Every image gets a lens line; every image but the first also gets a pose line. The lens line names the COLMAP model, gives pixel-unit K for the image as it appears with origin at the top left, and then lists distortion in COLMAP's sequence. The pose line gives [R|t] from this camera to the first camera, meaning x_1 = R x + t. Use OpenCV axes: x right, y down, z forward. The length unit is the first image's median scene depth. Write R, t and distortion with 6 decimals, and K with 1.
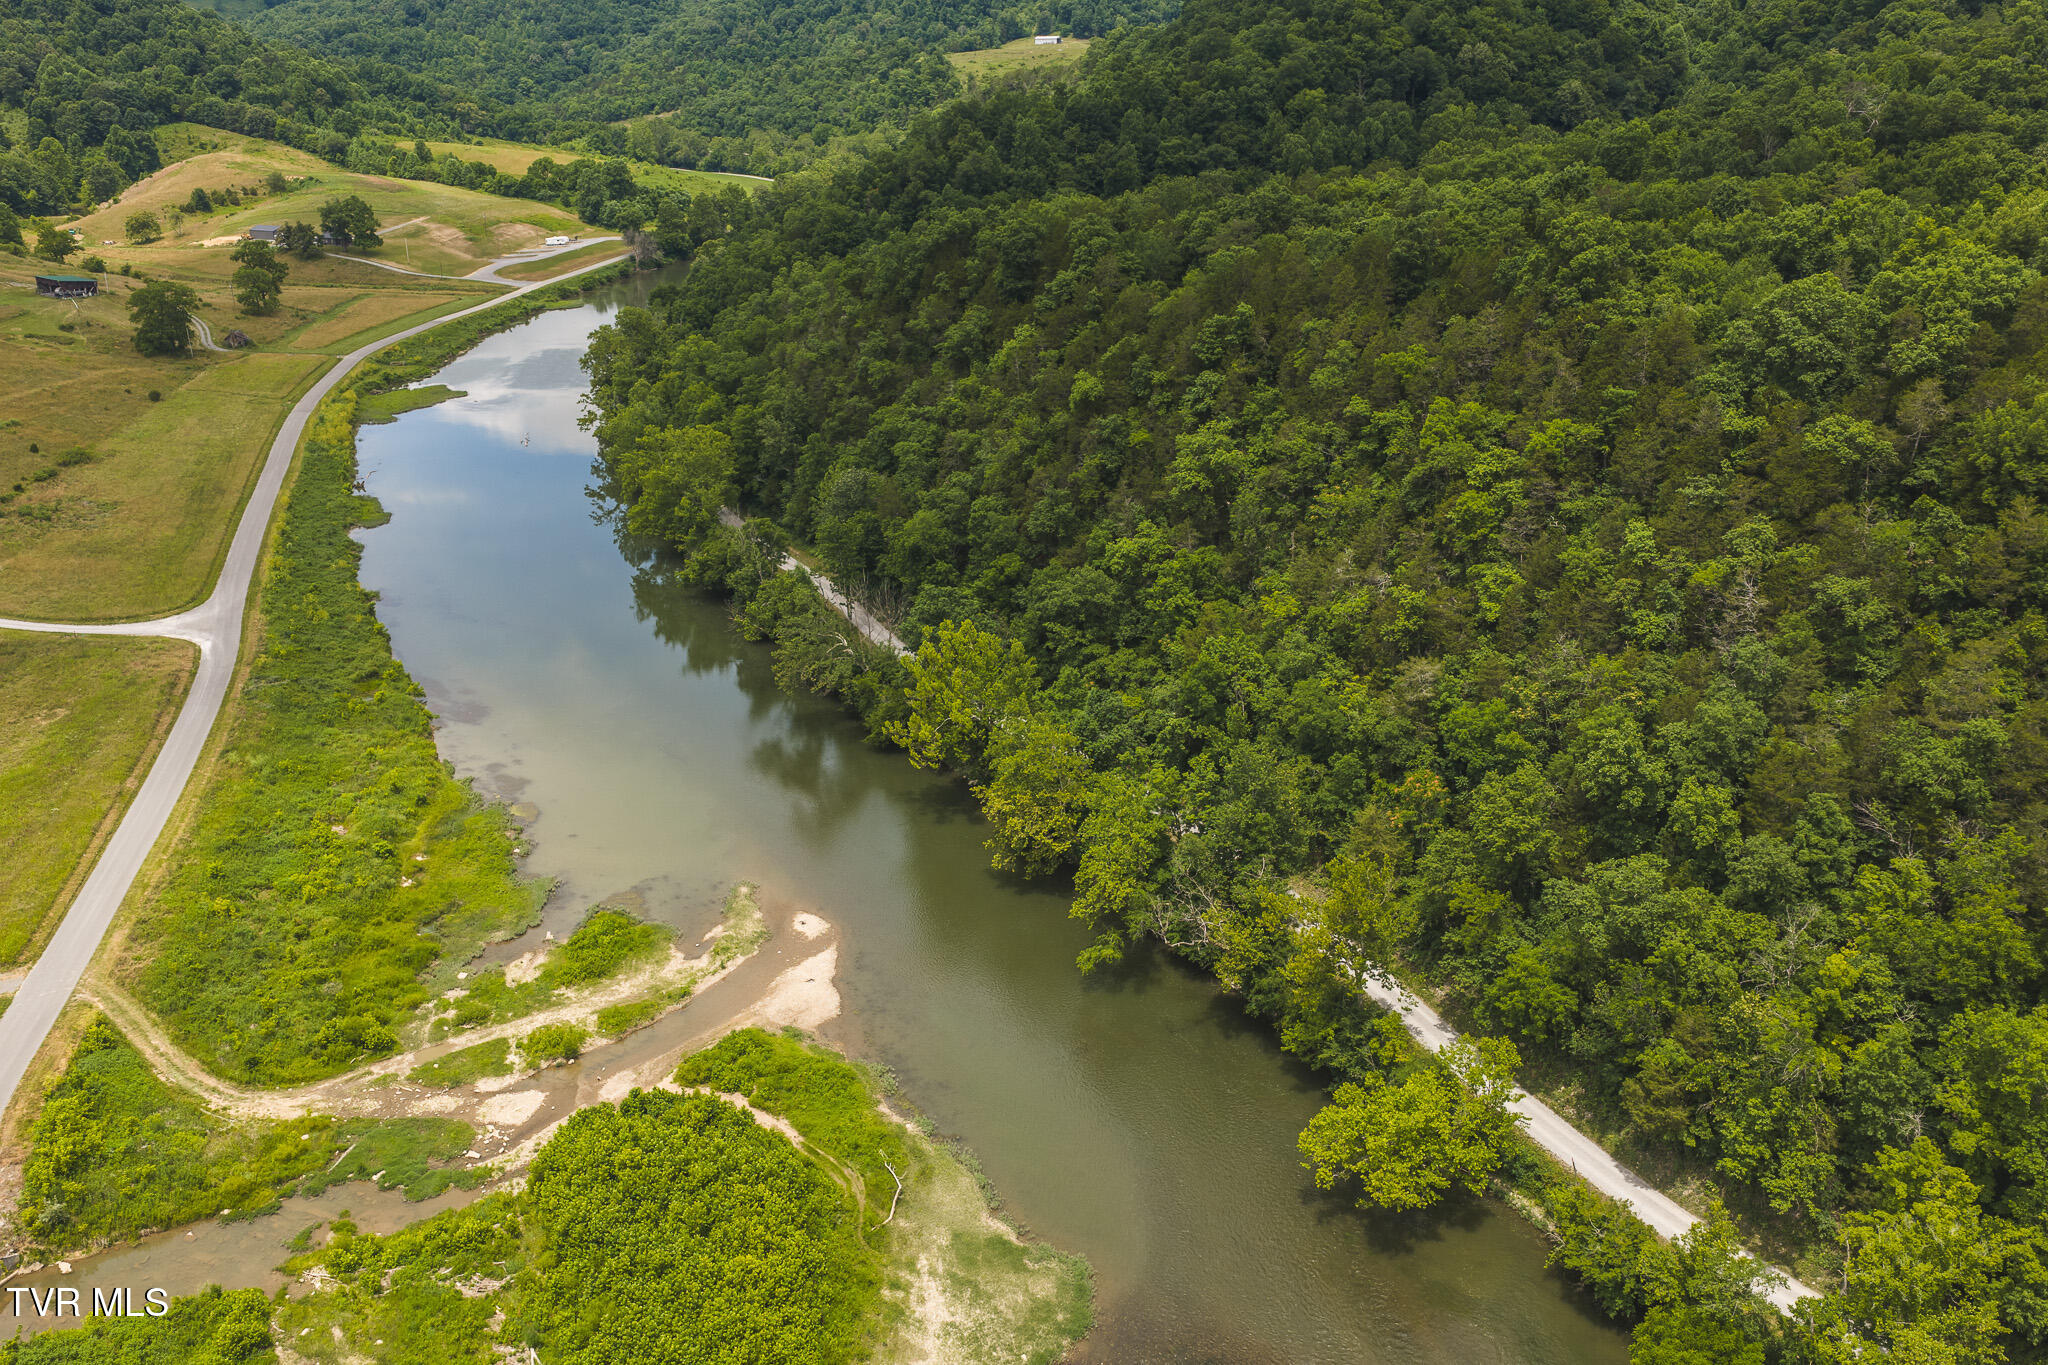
lens RADIAL K [[1692.7, 0, 1033.2], [0, 1692.7, 690.4], [0, 0, 1]] dist [0.015345, -0.019915]
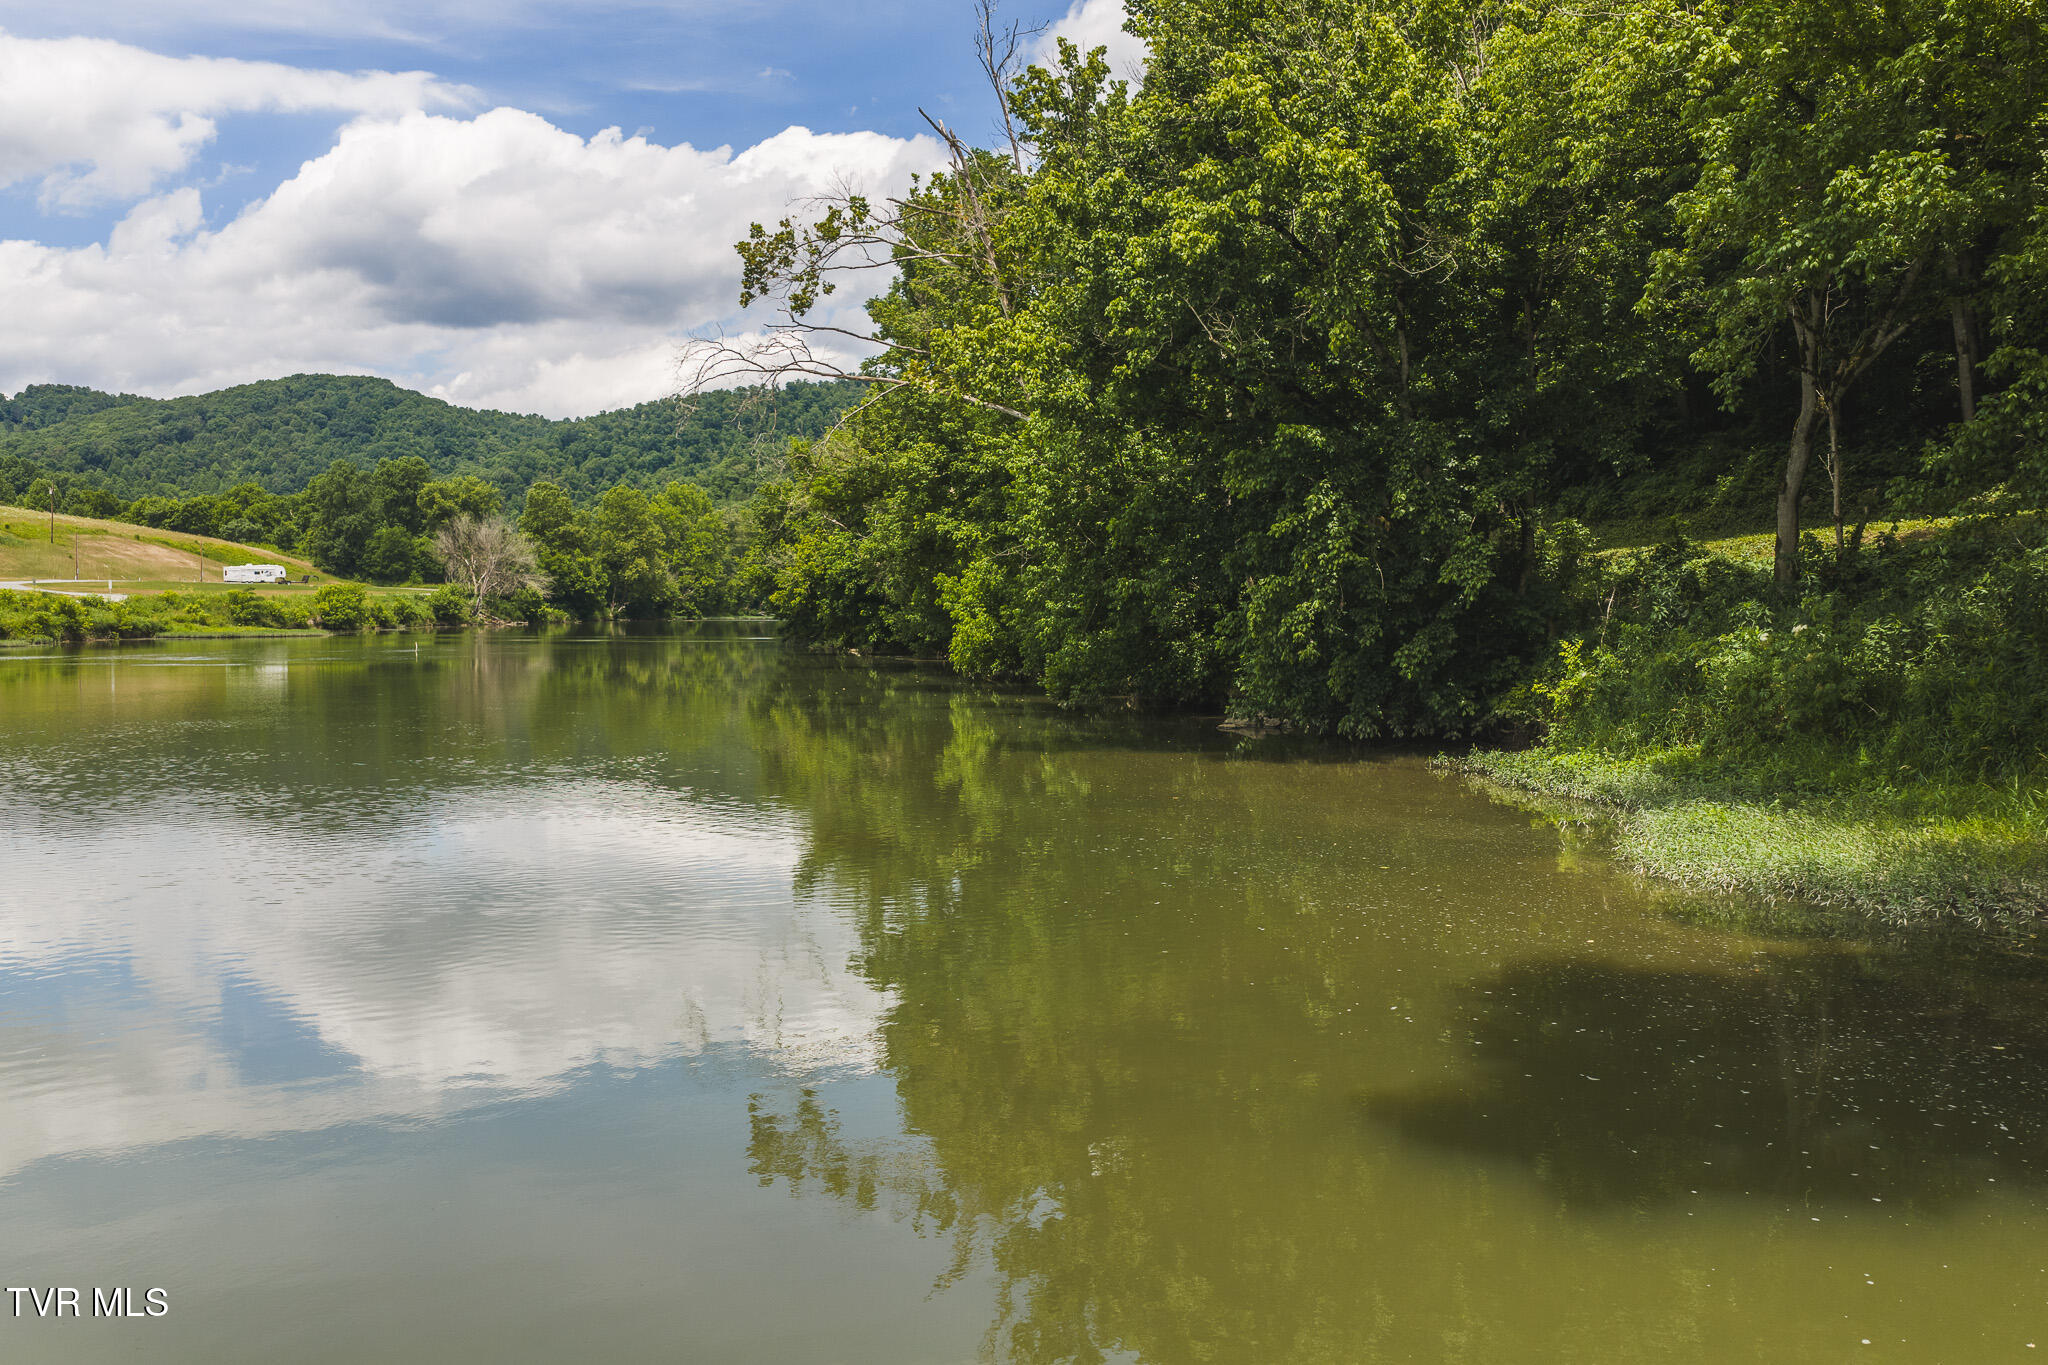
lens RADIAL K [[1692.7, 0, 1027.5], [0, 1692.7, 689.0], [0, 0, 1]] dist [0.015345, -0.019915]
pose [[0.988080, -0.002082, 0.153925, -0.425043], [0.050246, 0.949505, -0.309702, -0.281529], [-0.145508, 0.313744, 0.938292, 1.588689]]
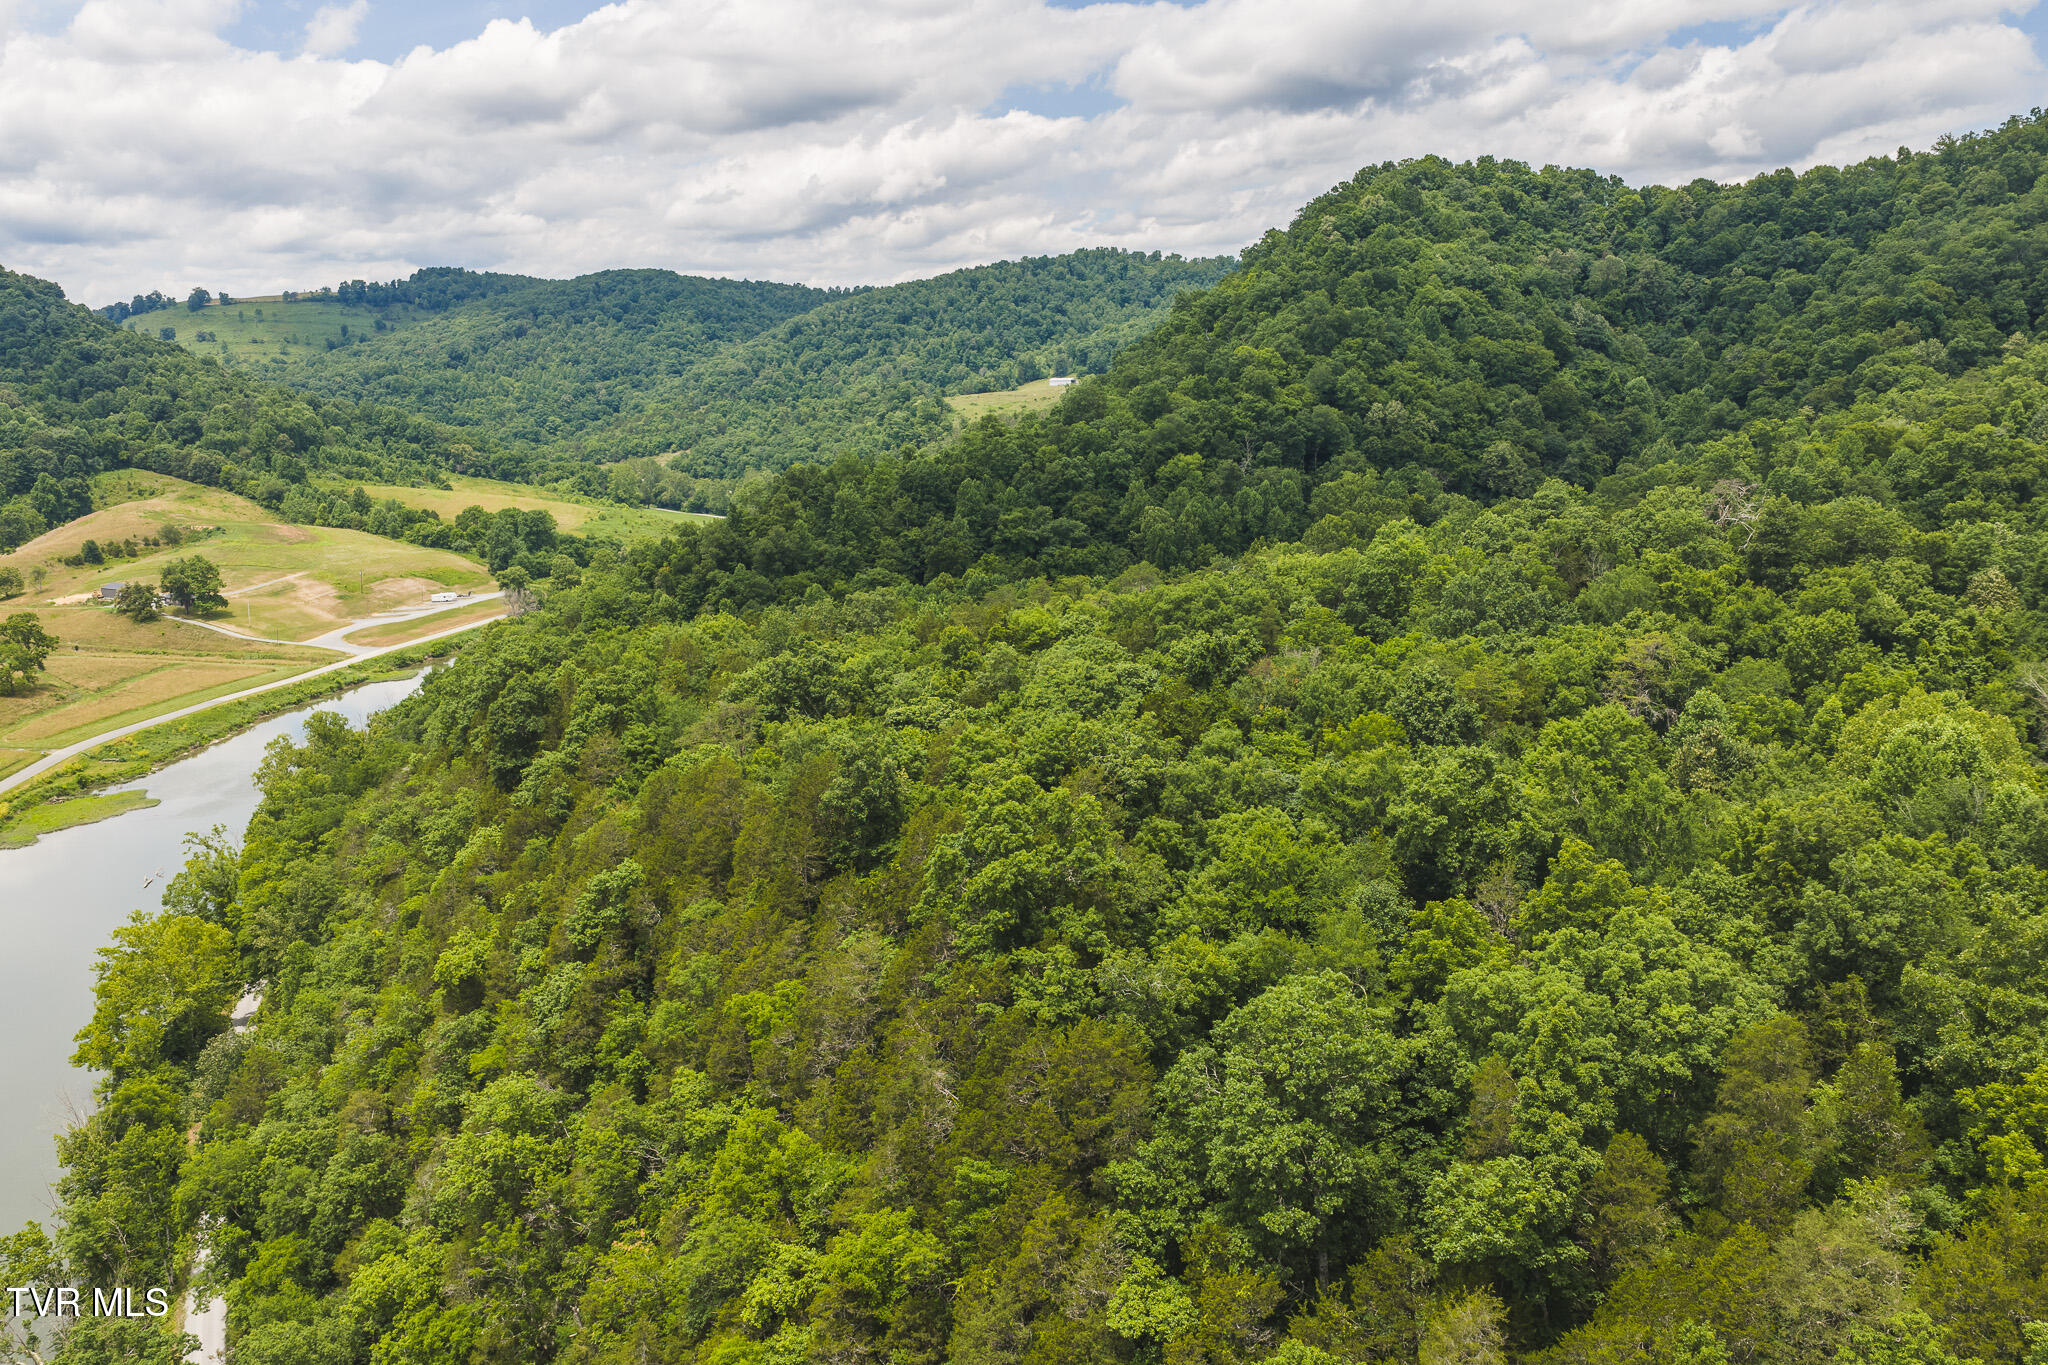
lens RADIAL K [[1692.7, 0, 1033.2], [0, 1692.7, 688.4], [0, 0, 1]] dist [0.015345, -0.019915]
pose [[0.998574, 0.007439, -0.052869, 0.235781], [-0.016885, 0.983422, -0.180543, -0.138603], [0.050649, 0.181178, 0.982145, 0.290984]]
